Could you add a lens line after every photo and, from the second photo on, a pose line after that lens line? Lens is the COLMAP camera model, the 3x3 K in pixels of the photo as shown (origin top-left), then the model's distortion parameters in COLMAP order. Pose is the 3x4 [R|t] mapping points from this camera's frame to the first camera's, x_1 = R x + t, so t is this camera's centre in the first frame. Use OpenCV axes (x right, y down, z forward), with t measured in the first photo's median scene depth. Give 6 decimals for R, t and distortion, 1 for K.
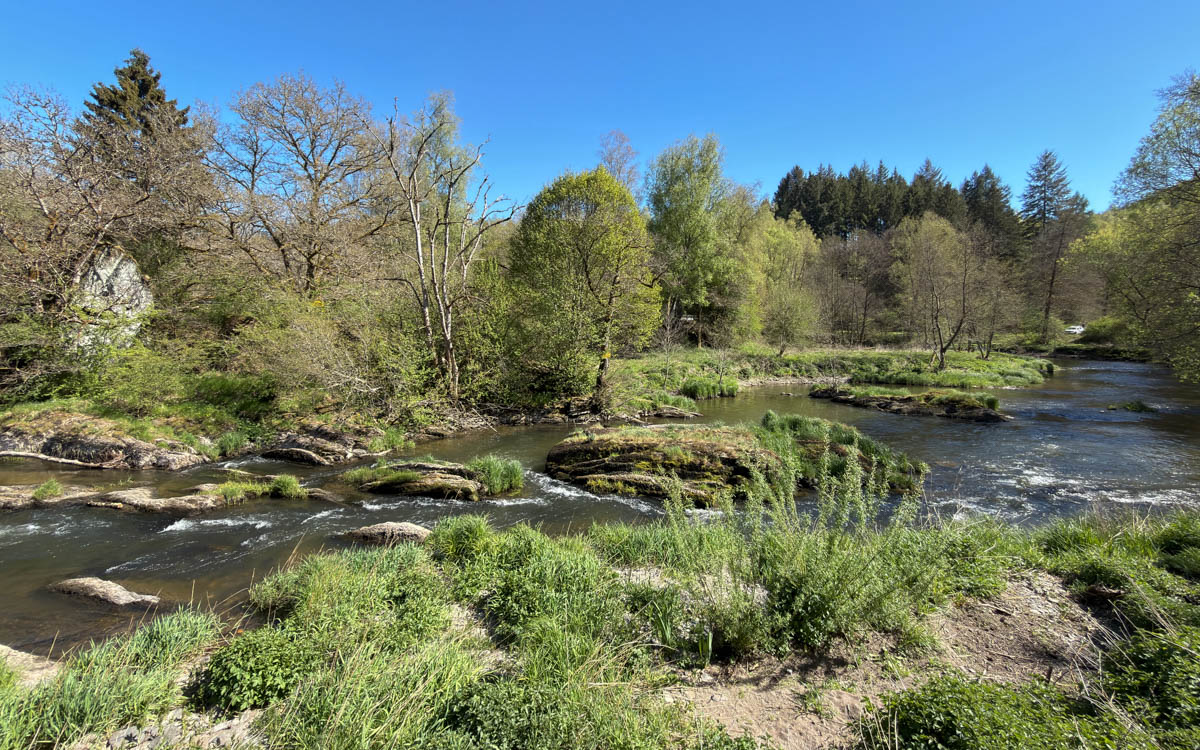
lens RADIAL K [[557.2, 0, 600.0], [0, 557.2, 375.0], [0, 0, 1]] dist [0.009942, 0.000057]
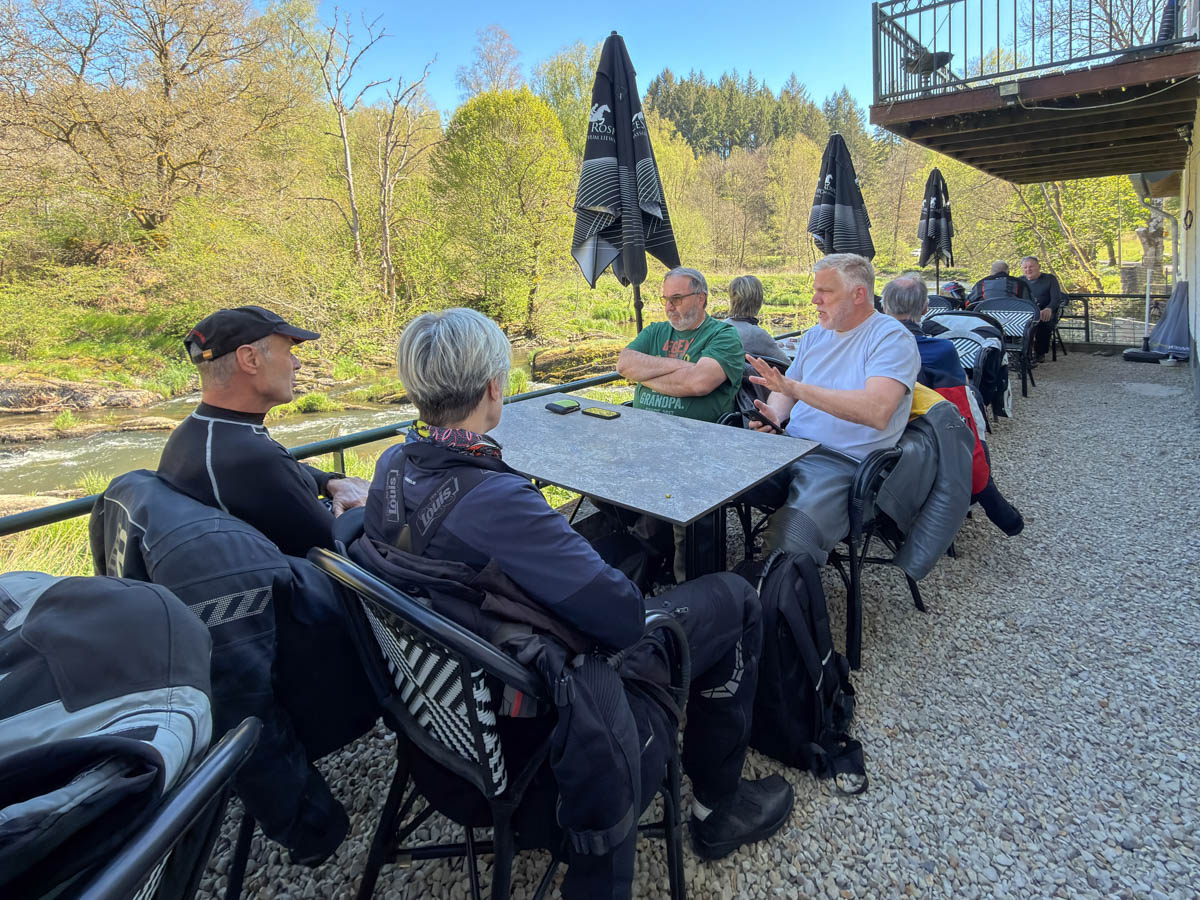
lens RADIAL K [[1068.1, 0, 600.0], [0, 1068.1, 450.0], [0, 0, 1]] dist [0.006026, 0.005573]
pose [[0.920056, -0.076895, 0.384167, -0.511050], [0.041763, 0.994212, 0.098982, 0.066232], [-0.389555, -0.075025, 0.917942, -0.650827]]
